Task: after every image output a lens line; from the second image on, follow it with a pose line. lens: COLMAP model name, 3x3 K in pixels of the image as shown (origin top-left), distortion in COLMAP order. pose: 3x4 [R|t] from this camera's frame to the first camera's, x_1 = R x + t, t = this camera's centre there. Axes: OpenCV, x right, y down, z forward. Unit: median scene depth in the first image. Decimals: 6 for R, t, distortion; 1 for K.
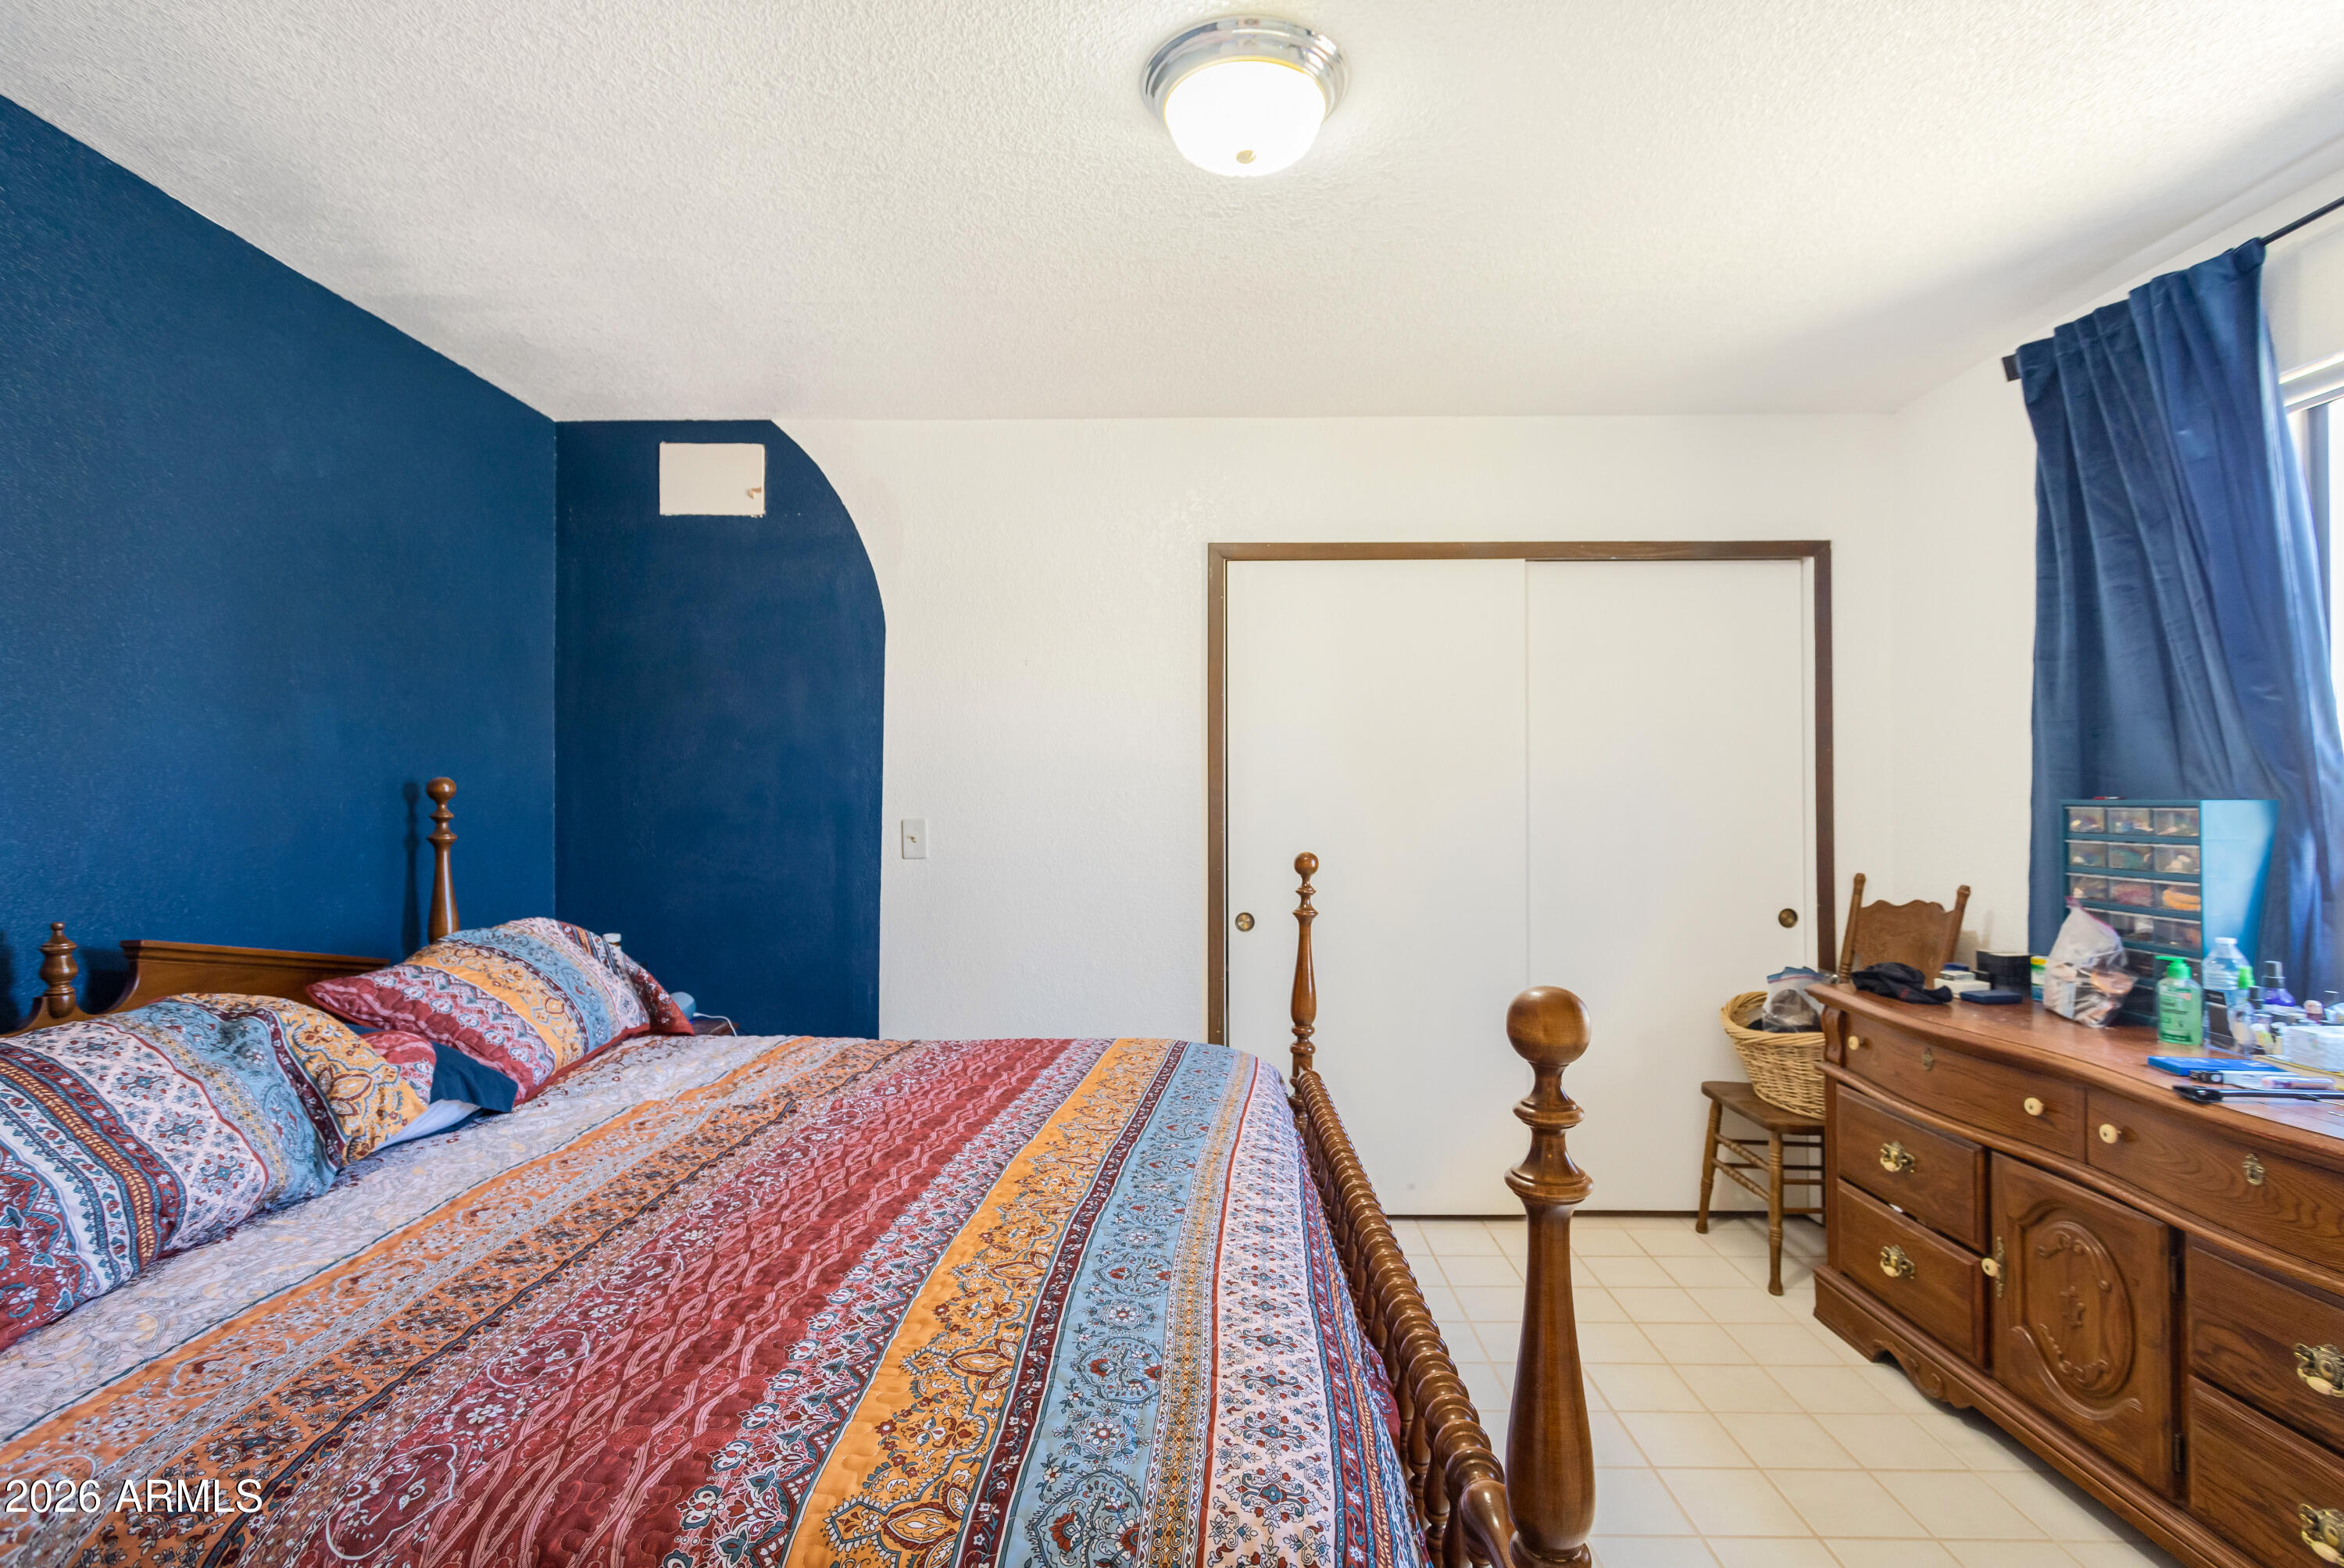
lens RADIAL K [[1136.0, 0, 1172.0], [0, 1136.0, 784.0], [0, 0, 1]] dist [0.005808, 0.001669]
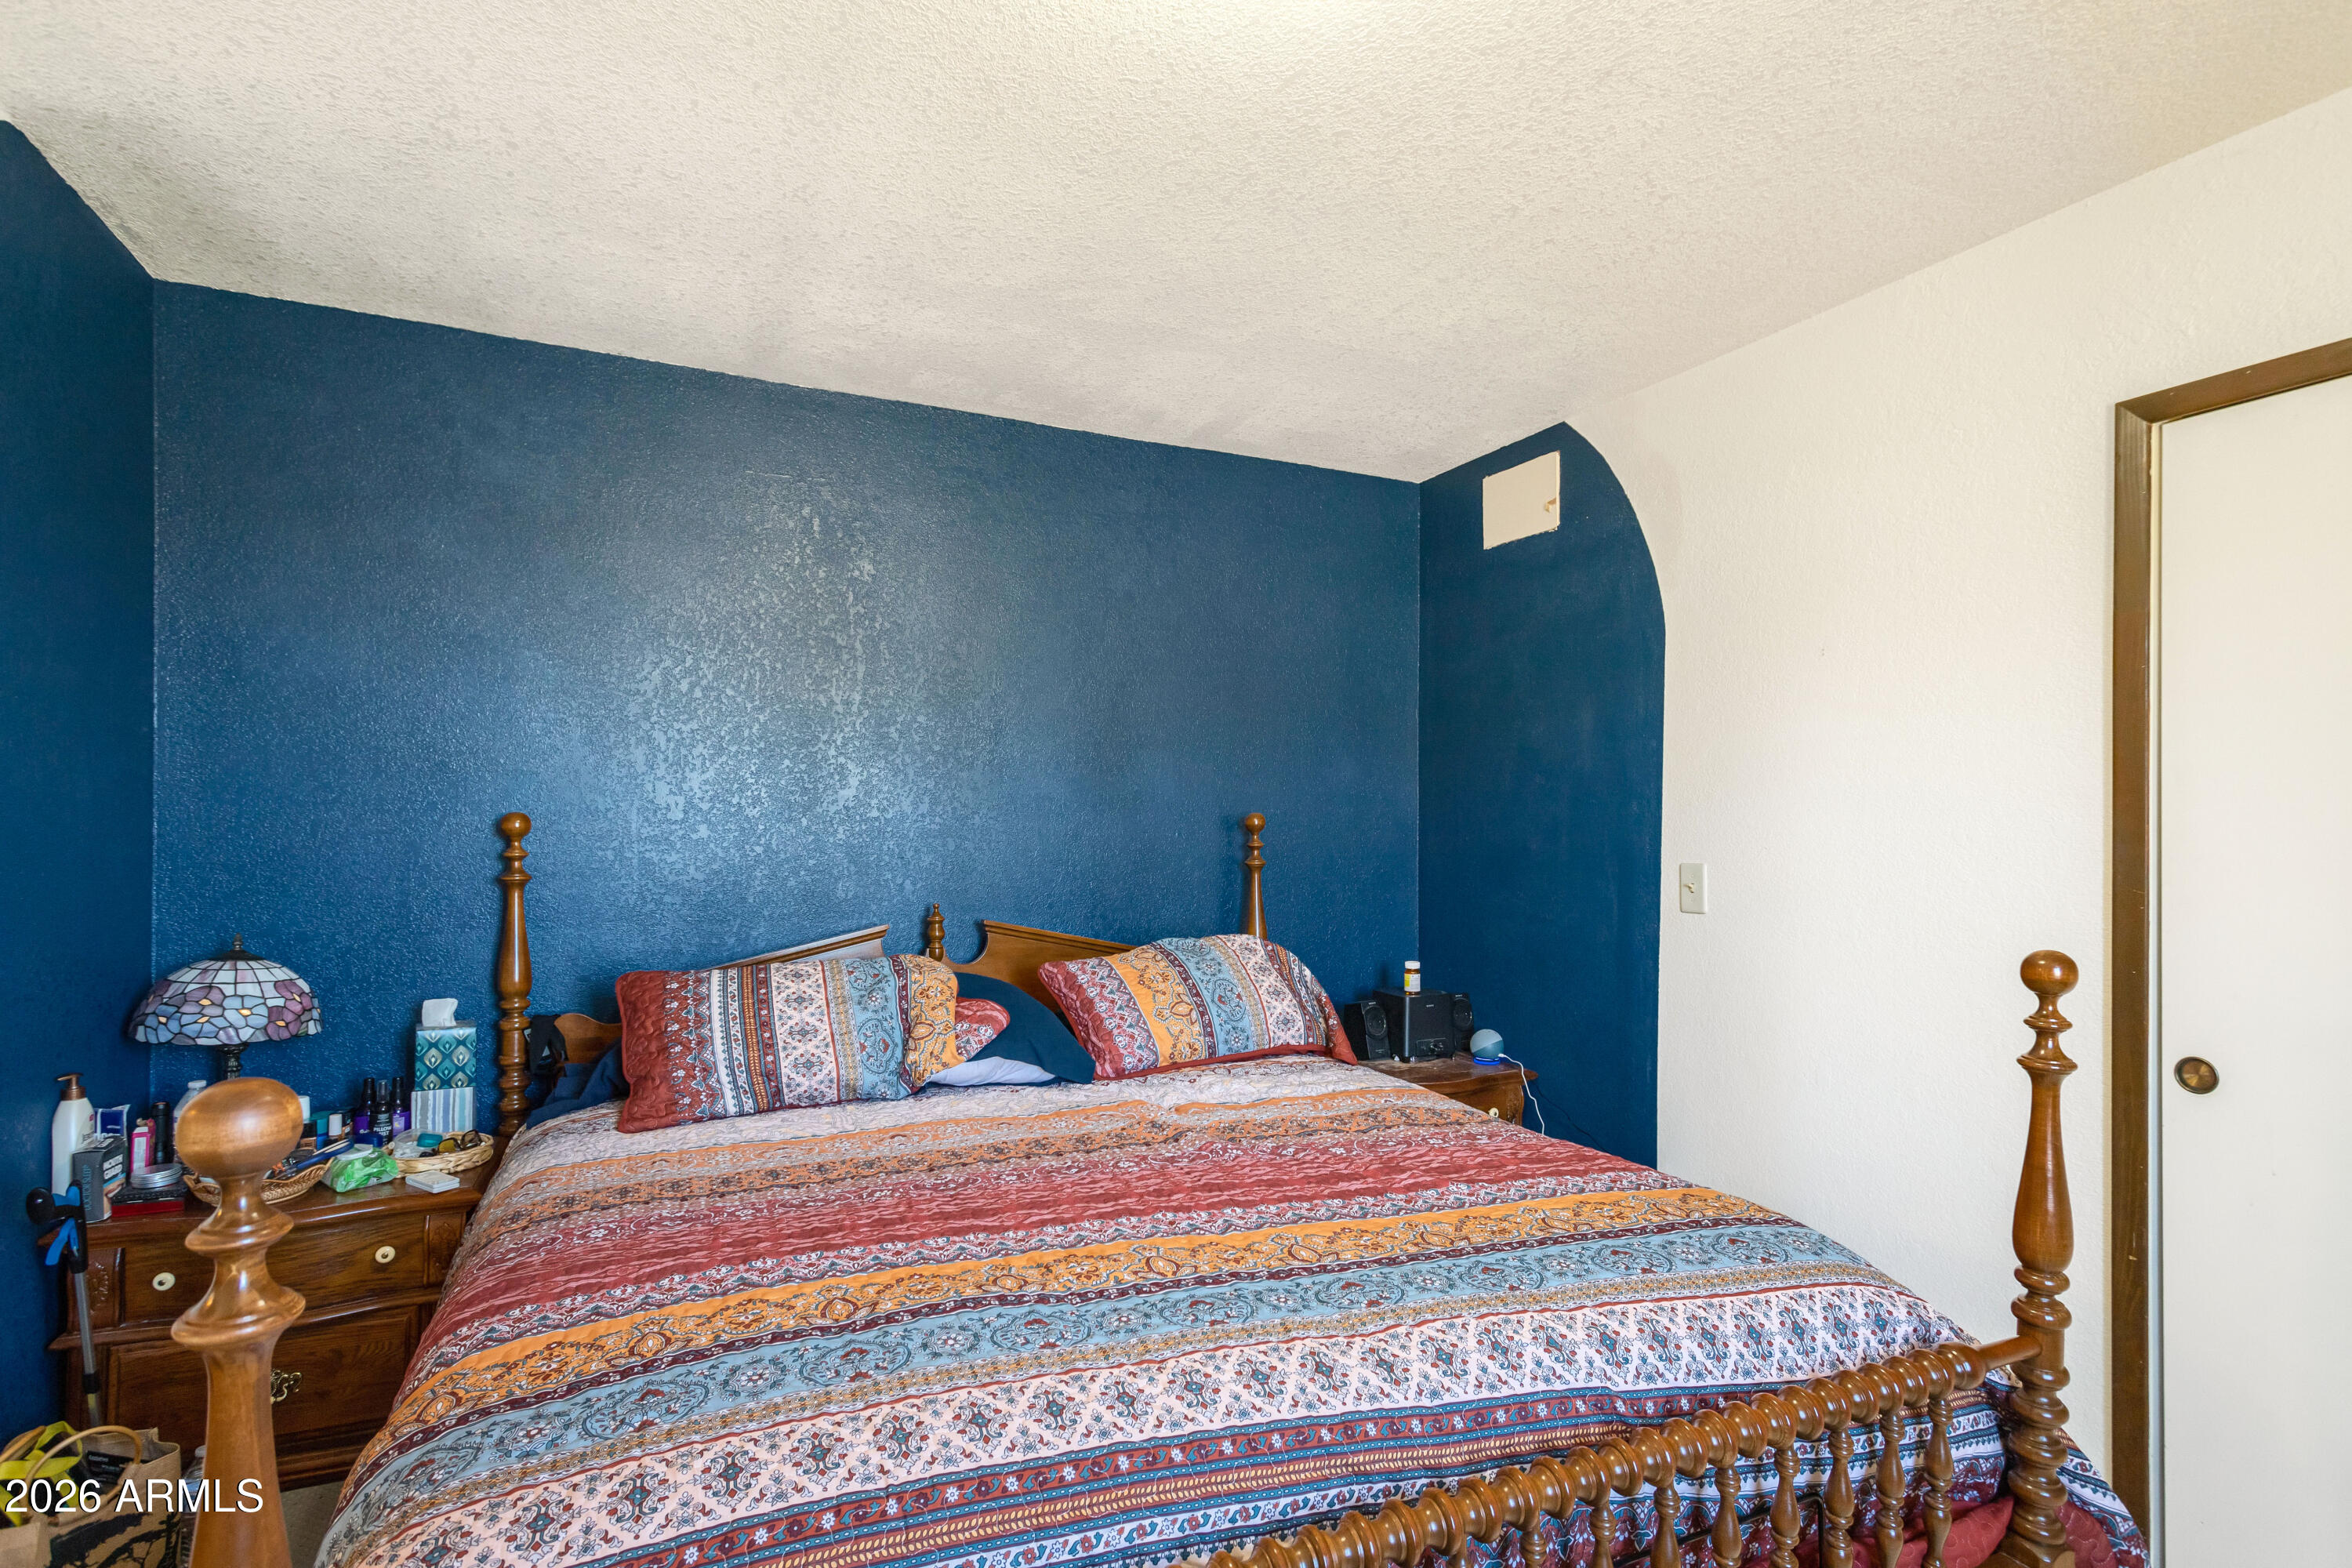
lens RADIAL K [[1167.8, 0, 1208.5], [0, 1167.8, 818.2], [0, 0, 1]] dist [0.002406, 0.001112]
pose [[0.440155, 0.002345, -0.897919, 0.589083], [-0.002053, 0.999997, 0.001606, -0.003430], [0.897919, 0.001137, 0.440158, 0.532975]]
